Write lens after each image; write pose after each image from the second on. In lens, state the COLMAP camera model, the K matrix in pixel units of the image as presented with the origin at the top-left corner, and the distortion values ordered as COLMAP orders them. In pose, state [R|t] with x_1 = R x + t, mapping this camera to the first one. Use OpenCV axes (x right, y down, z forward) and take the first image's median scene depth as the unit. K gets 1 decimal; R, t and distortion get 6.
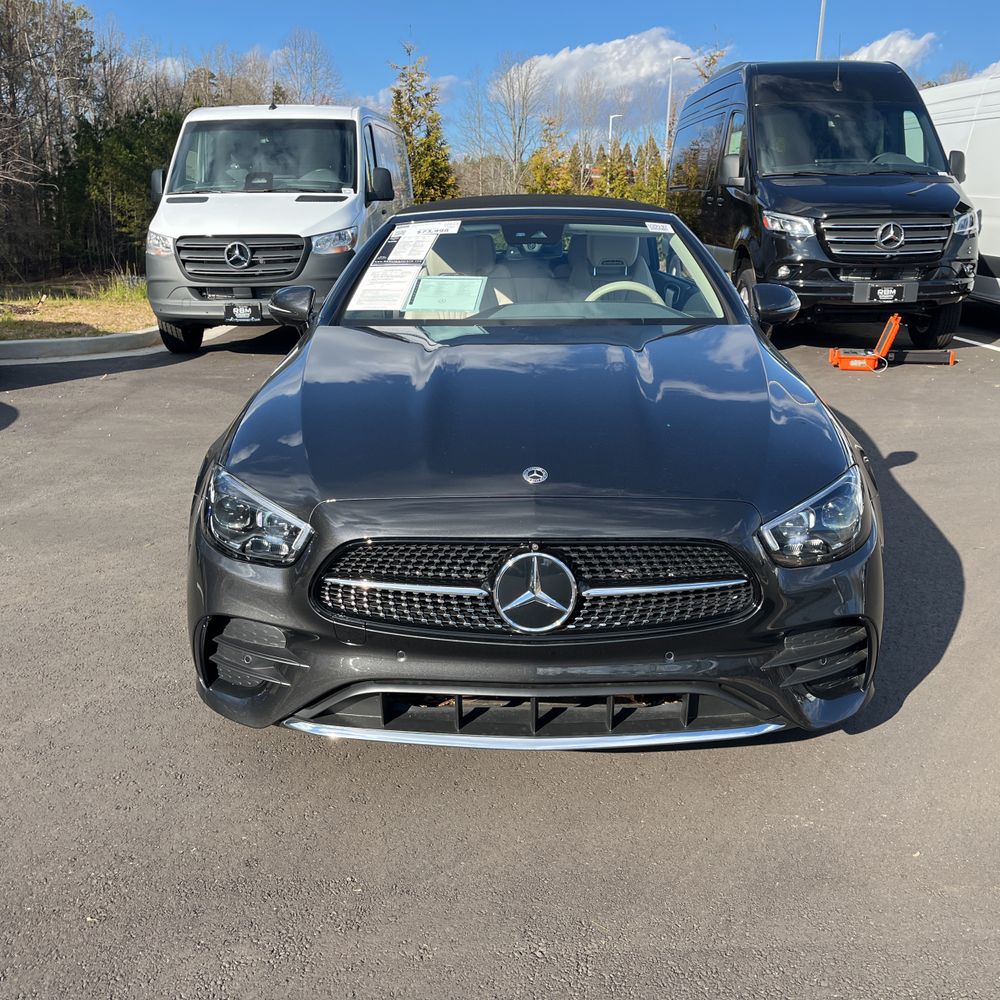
lens RADIAL K [[1012.4, 0, 502.5], [0, 1012.4, 505.1], [0, 0, 1]] dist [0.015210, 0.000000]
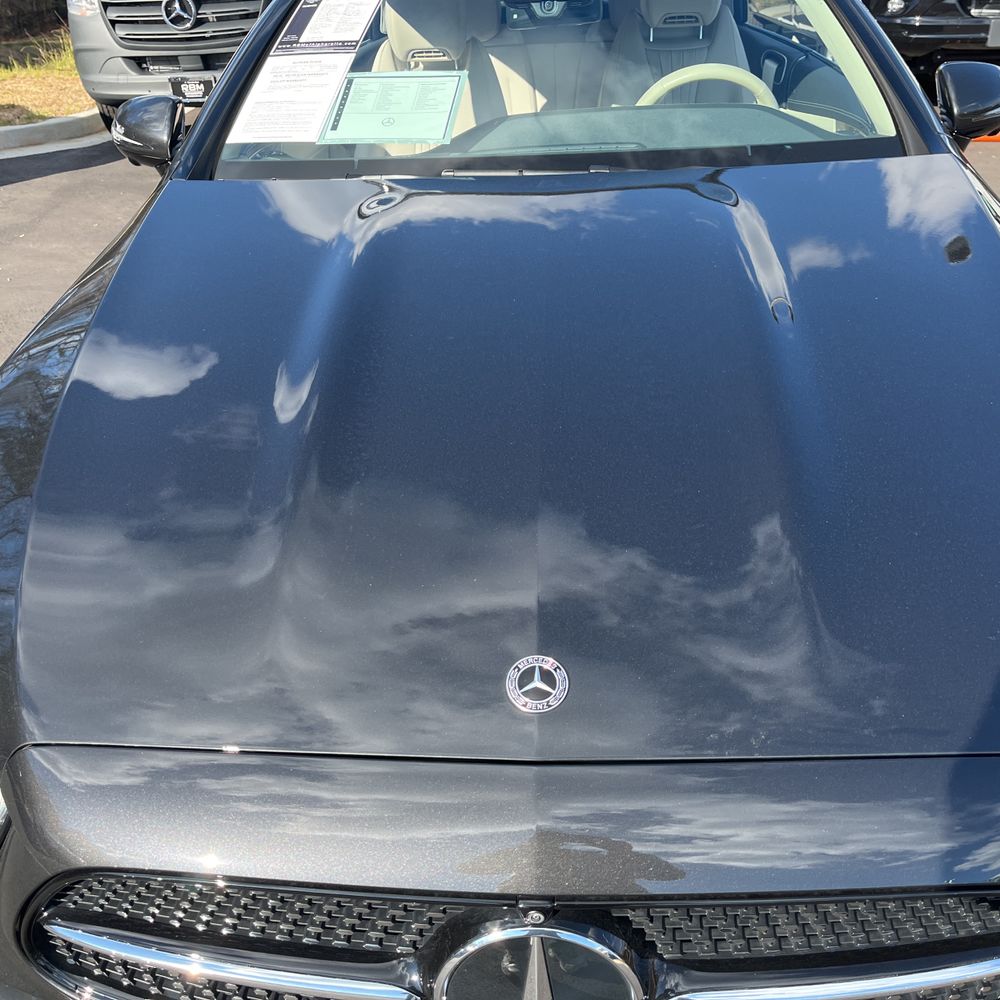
lens RADIAL K [[1012.4, 0, 476.6], [0, 1012.4, 516.5], [0, 0, 1]] dist [0.015210, 0.000000]
pose [[0.998199, -0.009512, -0.059226, 0.009136], [0.023307, 0.971274, 0.236820, -0.052698], [0.055272, -0.237774, 0.969747, 0.175189]]
